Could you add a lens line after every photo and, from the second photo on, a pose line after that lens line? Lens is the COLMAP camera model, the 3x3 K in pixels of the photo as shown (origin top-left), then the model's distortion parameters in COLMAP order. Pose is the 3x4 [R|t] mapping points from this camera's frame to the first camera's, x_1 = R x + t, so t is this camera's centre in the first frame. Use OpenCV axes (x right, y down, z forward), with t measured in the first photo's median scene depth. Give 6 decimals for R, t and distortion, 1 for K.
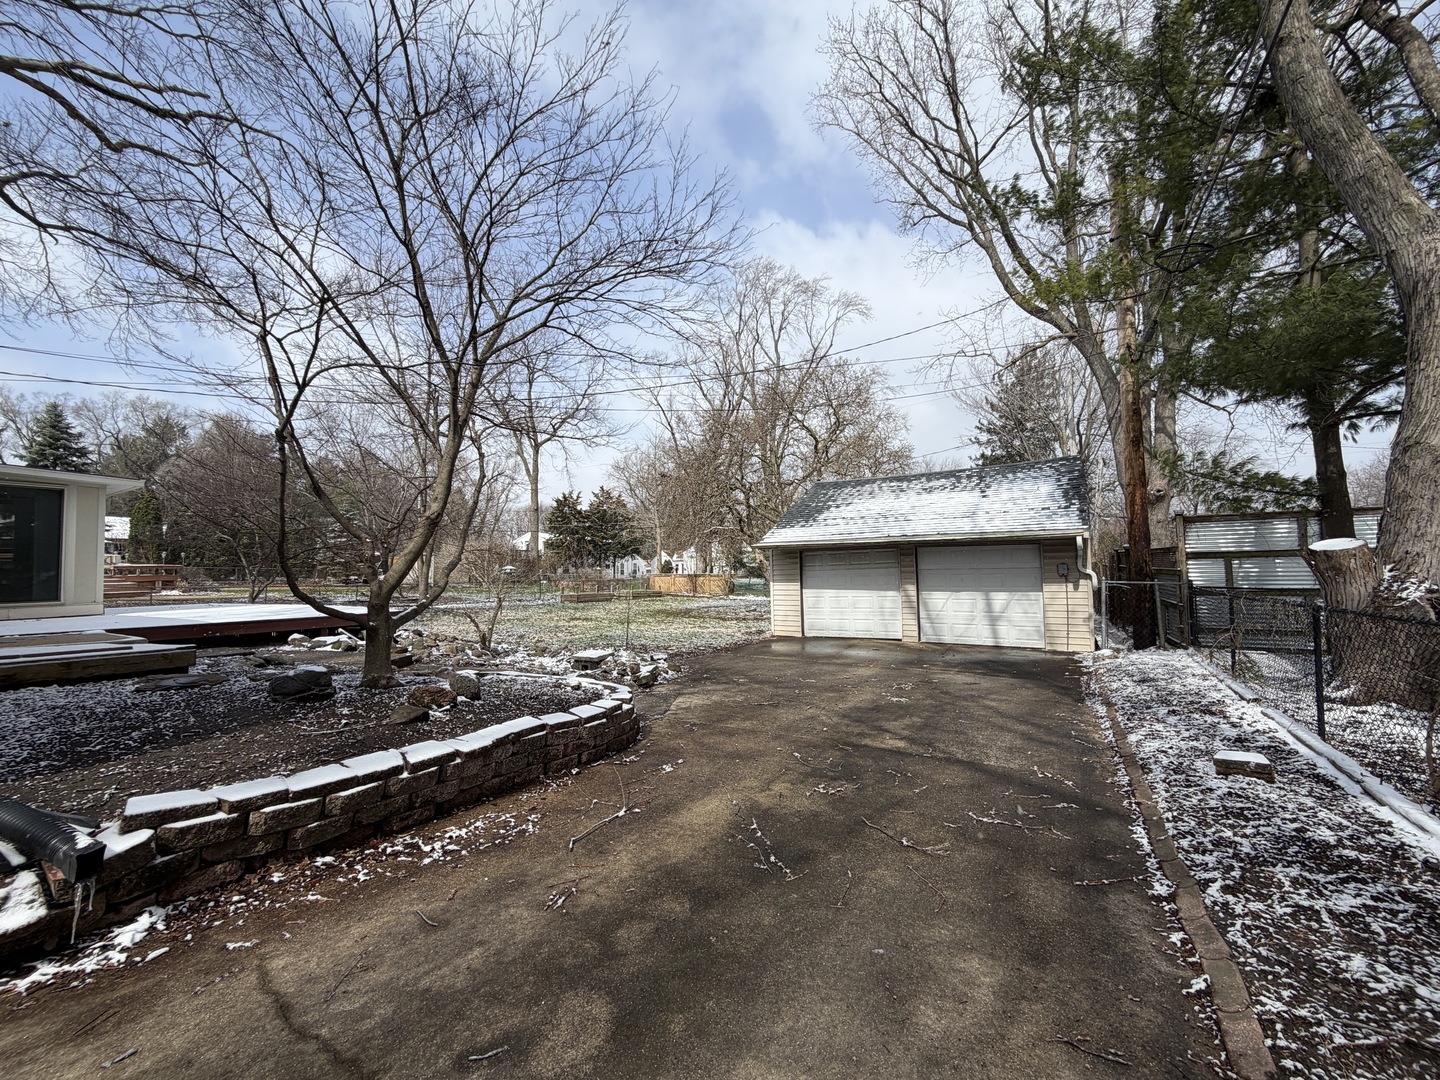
lens RADIAL K [[576.2, 0, 721.7], [0, 576.2, 536.9], [0, 0, 1]] dist [0.000945, 0.000245]
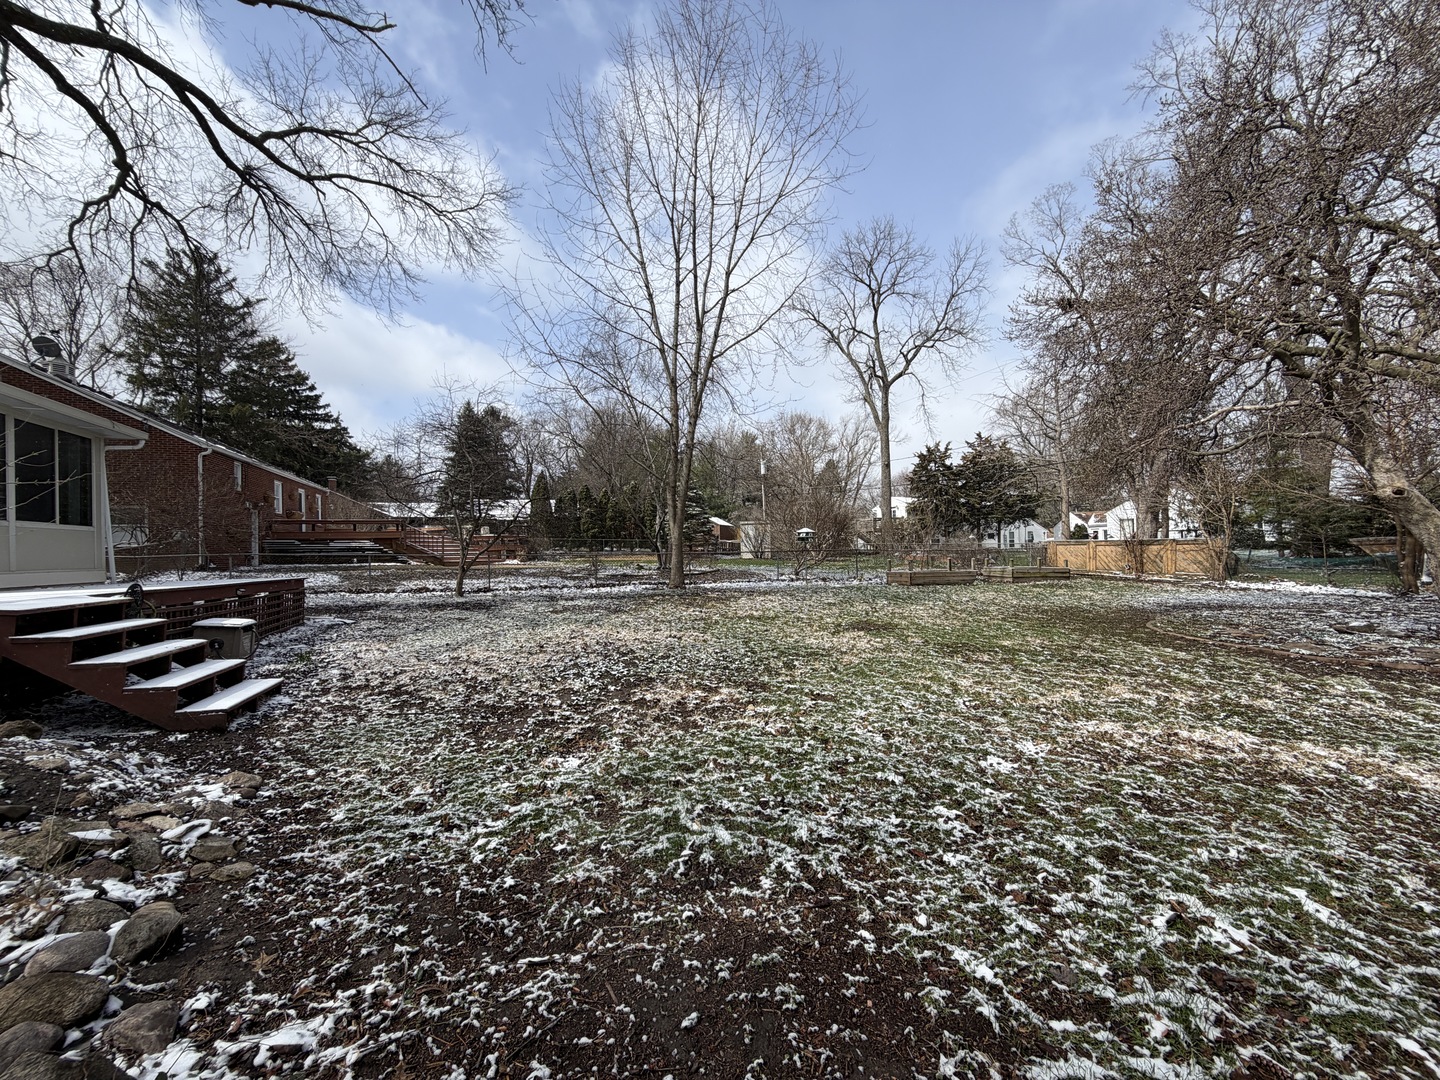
lens RADIAL K [[576.2, 0, 721.8], [0, 576.2, 535.4], [0, 0, 1]] dist [0.000945, 0.000245]
pose [[0.796657, -0.016445, -0.604208, -0.019785], [0.042399, 0.998688, 0.028722, 0.017726], [0.602943, -0.048500, 0.796309, 0.203008]]
